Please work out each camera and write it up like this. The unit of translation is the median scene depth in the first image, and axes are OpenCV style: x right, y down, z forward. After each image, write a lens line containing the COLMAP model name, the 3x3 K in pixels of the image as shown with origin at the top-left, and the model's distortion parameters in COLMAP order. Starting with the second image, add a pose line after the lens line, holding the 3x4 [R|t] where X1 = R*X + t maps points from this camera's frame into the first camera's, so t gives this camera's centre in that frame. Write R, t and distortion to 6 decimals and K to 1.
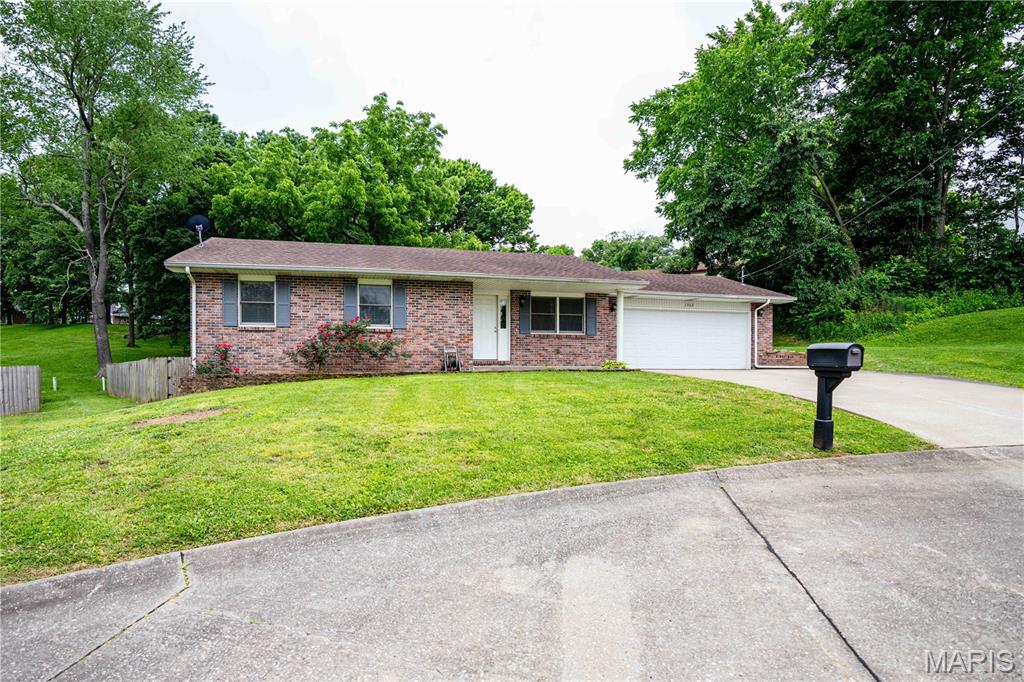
lens RADIAL K [[475.1, 0, 521.5], [0, 475.1, 350.8], [0, 0, 1]] dist [-0.043444, 0.002843]
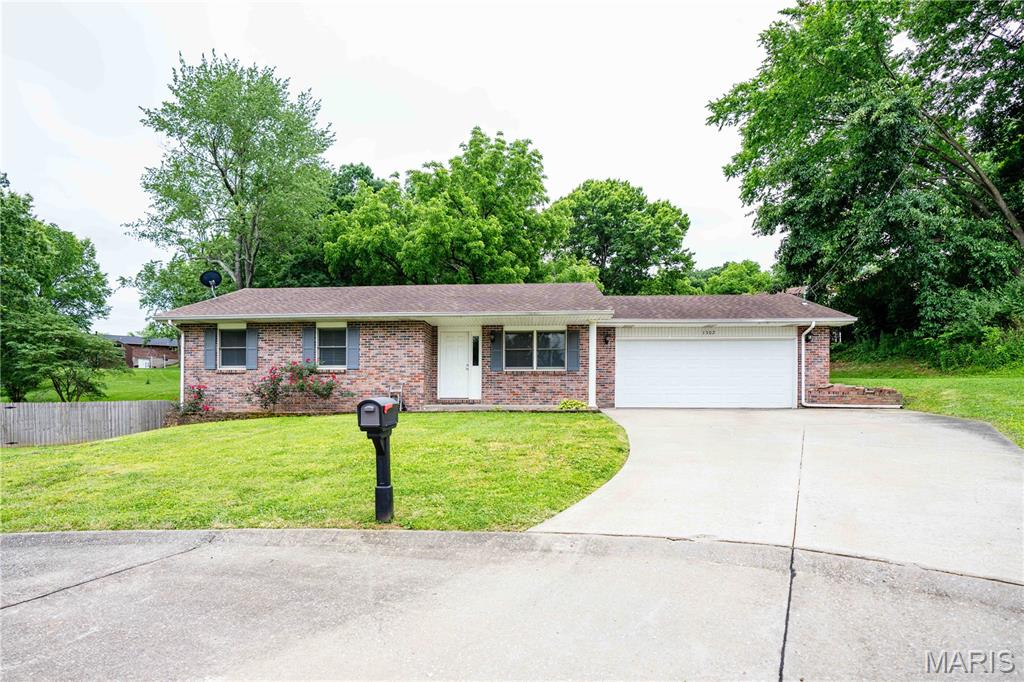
lens RADIAL K [[507.9, 0, 553.5], [0, 507.9, 366.9], [0, 0, 1]] dist [-0.045253, 0.001855]
pose [[0.960163, -0.016580, -0.278948, 0.338669], [0.009015, 0.999556, -0.028382, -0.011741], [0.279295, 0.024737, 0.959887, 0.050576]]
